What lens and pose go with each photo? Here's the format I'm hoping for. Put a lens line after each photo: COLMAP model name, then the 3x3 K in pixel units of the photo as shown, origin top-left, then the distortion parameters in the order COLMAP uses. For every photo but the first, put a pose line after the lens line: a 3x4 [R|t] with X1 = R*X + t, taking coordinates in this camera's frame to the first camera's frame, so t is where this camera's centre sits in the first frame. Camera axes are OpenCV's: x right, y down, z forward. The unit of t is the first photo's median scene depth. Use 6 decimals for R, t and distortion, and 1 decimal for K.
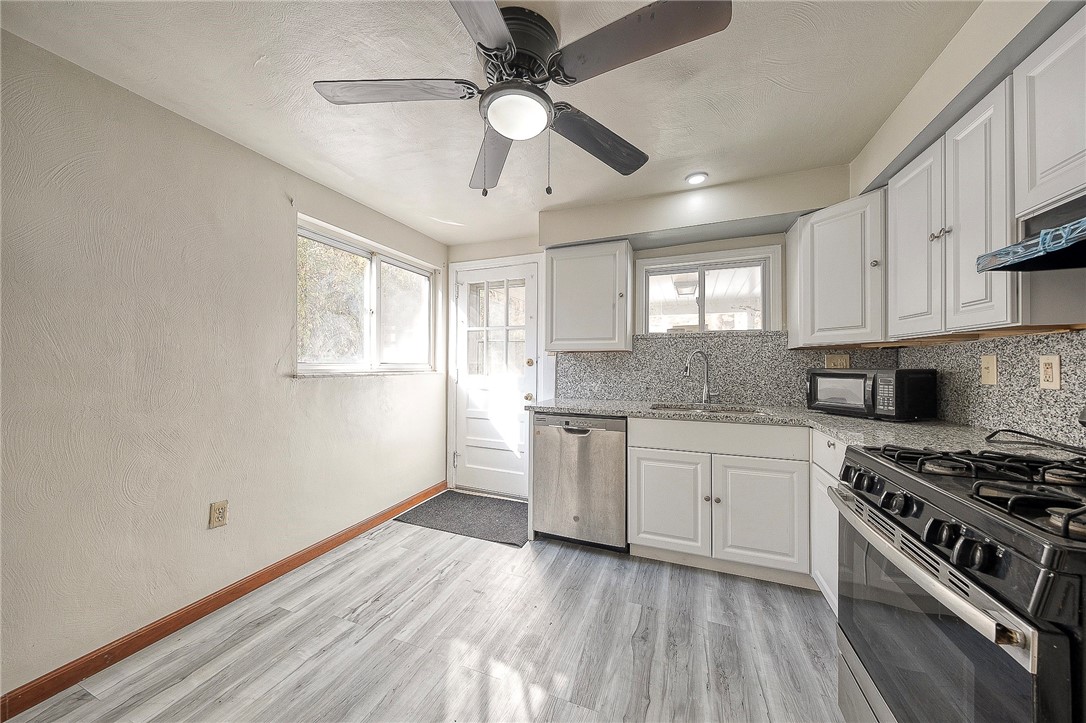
lens RADIAL K [[366.5, 0, 544.1], [0, 366.5, 362.0], [0, 0, 1]] dist [0.007637, -0.001607]
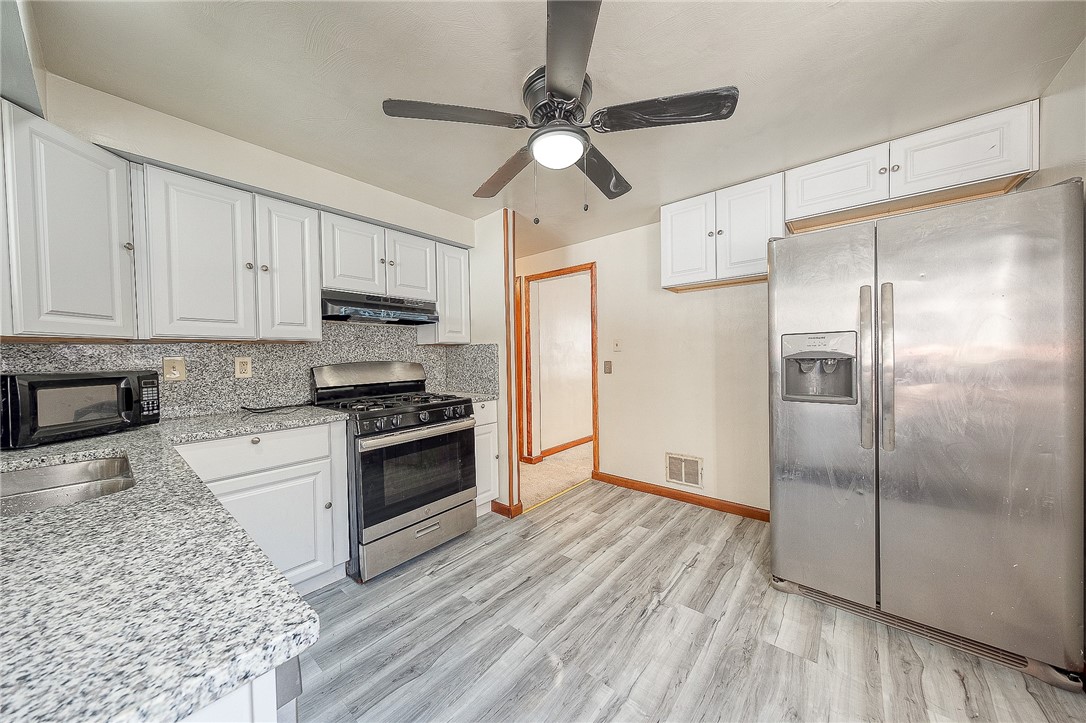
lens RADIAL K [[366.5, 0, 547.0], [0, 366.5, 361.2], [0, 0, 1]] dist [0.007637, -0.001607]
pose [[-0.951404, 0.006816, 0.307870, -0.315875], [0.010093, 0.999908, 0.009051, -0.000614], [-0.307780, 0.011719, -0.951385, 1.718841]]
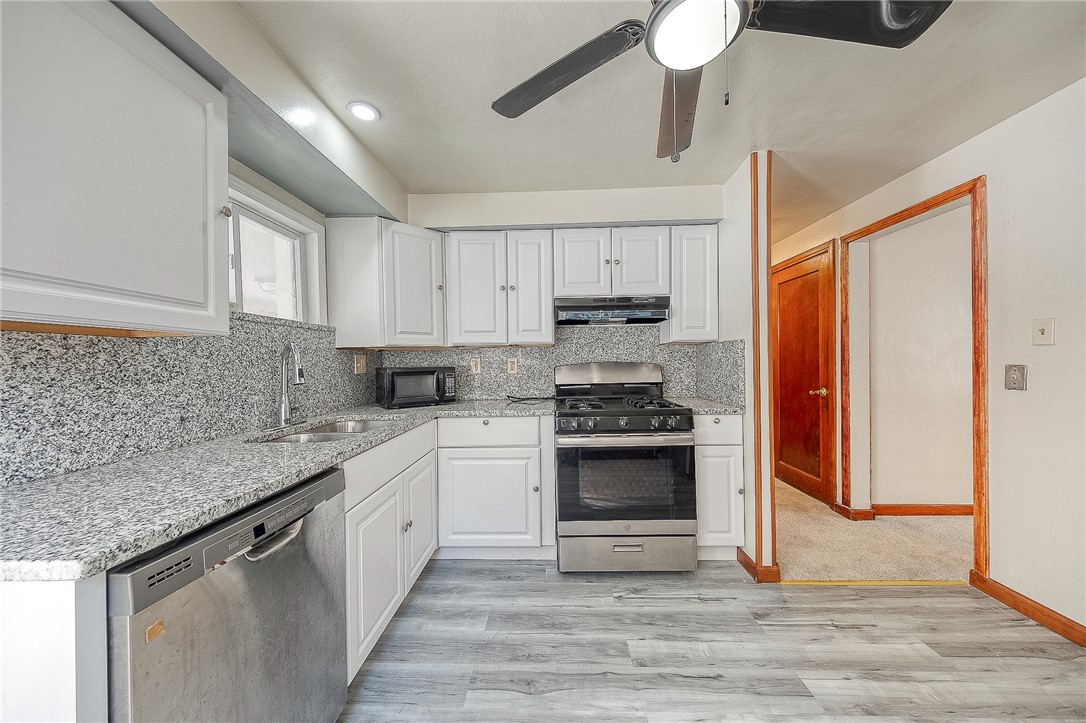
lens RADIAL K [[366.5, 0, 547.9], [0, 366.5, 363.0], [0, 0, 1]] dist [0.007637, -0.001607]
pose [[-0.340006, -0.002000, 0.940421, -0.542370], [0.005942, 0.999973, 0.004275, 0.002738], [-0.940405, 0.007041, -0.339985, 1.231450]]
